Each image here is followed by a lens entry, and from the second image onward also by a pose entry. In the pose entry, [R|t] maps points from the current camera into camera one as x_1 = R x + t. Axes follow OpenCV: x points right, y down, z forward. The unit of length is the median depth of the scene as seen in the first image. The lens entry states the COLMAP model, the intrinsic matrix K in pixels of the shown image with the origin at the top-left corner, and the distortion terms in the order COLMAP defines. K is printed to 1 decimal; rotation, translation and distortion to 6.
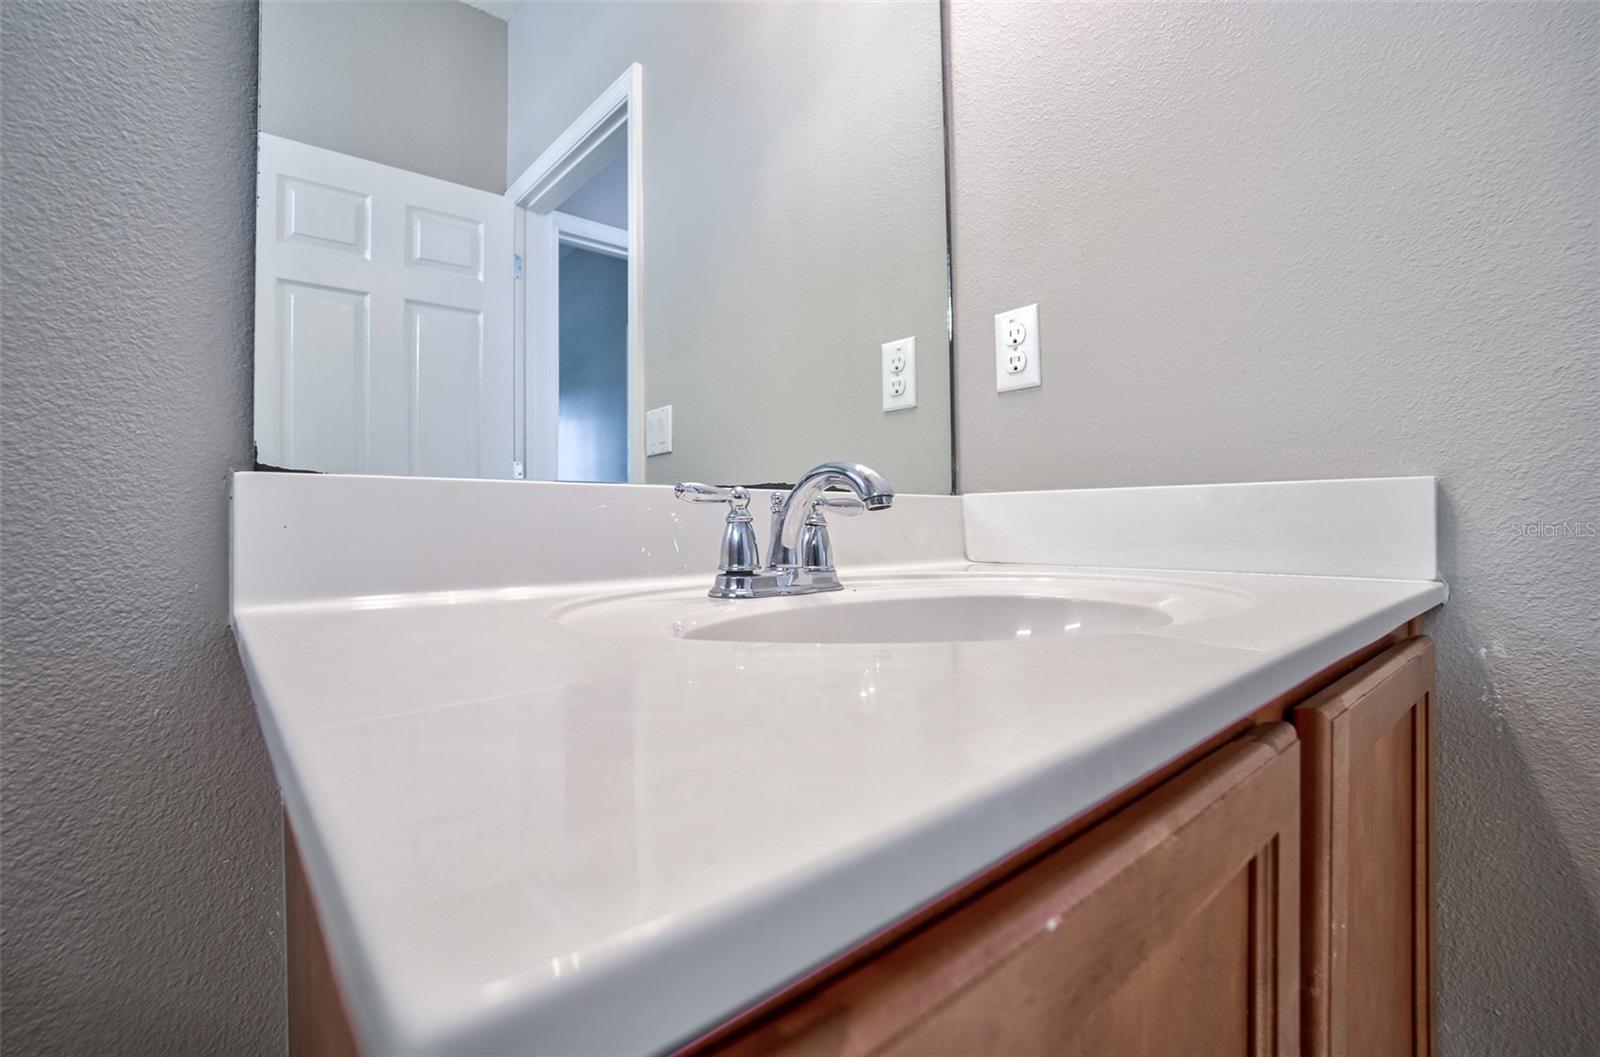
lens RADIAL K [[697.6, 0, 797.6], [0, 697.6, 519.0], [0, 0, 1]] dist [-0.039875, 0.006197]
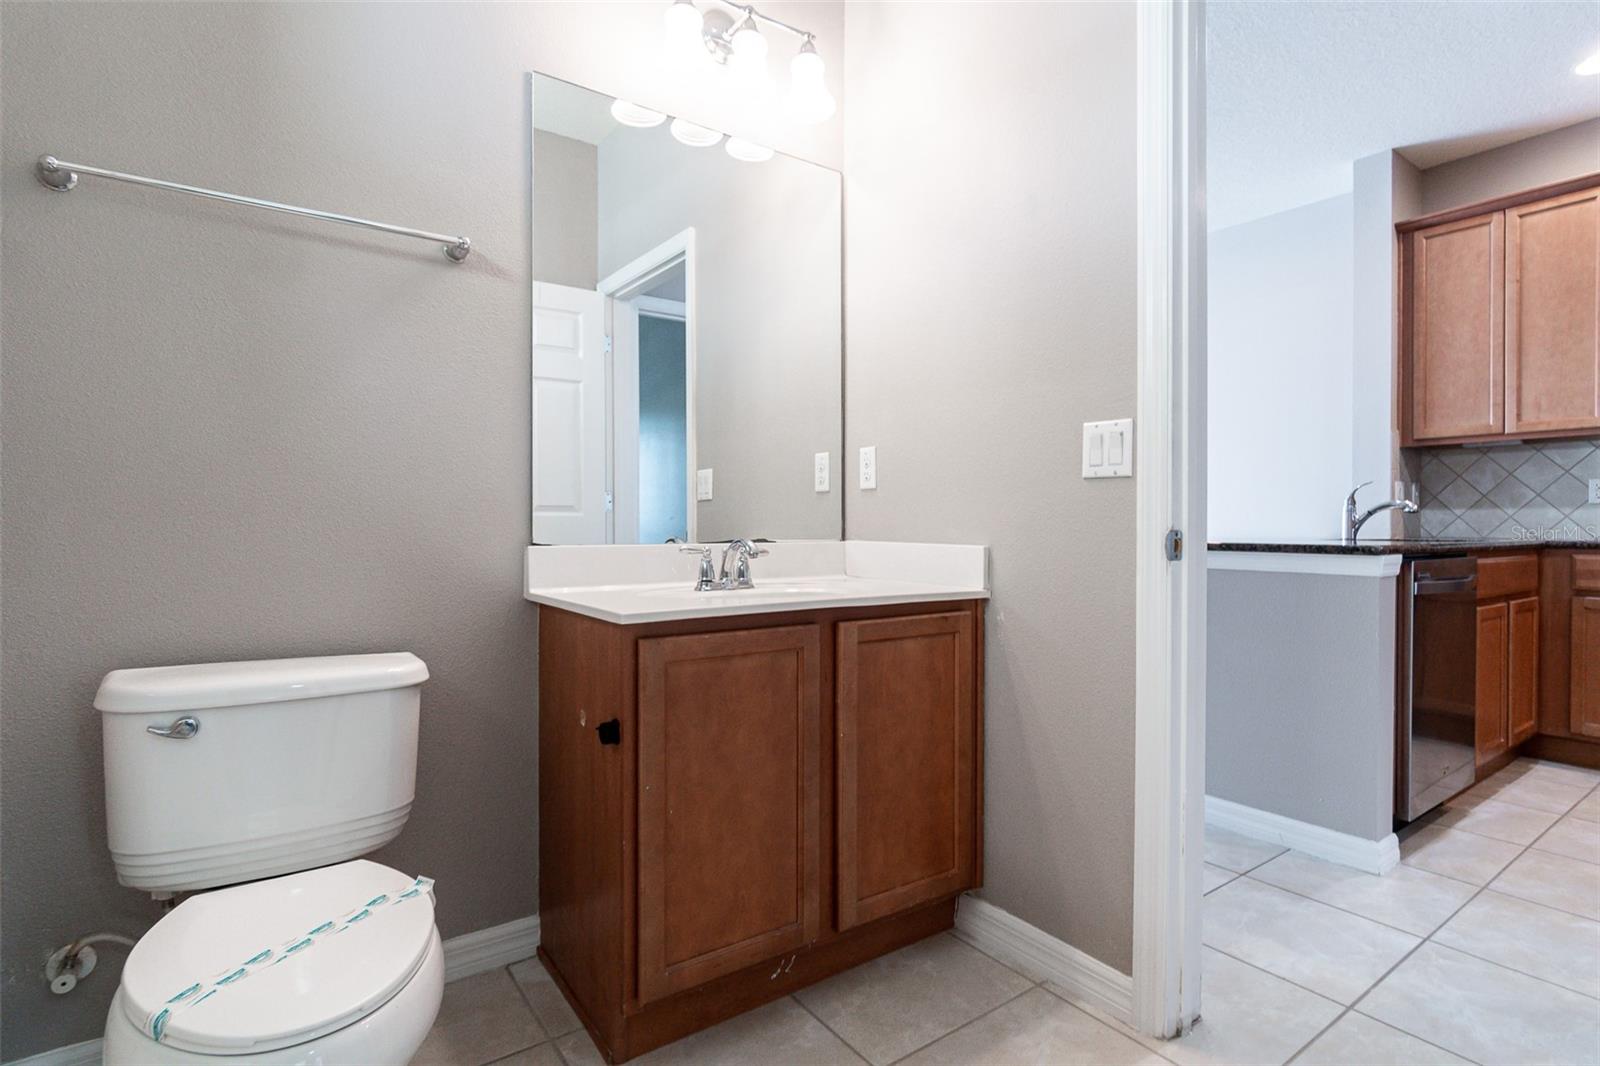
lens RADIAL K [[746.4, 0, 804.3], [0, 746.4, 522.2], [0, 0, 1]] dist [-0.031521, 0.002359]
pose [[0.993906, 0.003033, -0.110193, 0.308471], [-0.003509, 0.999985, -0.004123, -0.069076], [0.110179, 0.004484, 0.993902, -0.910767]]
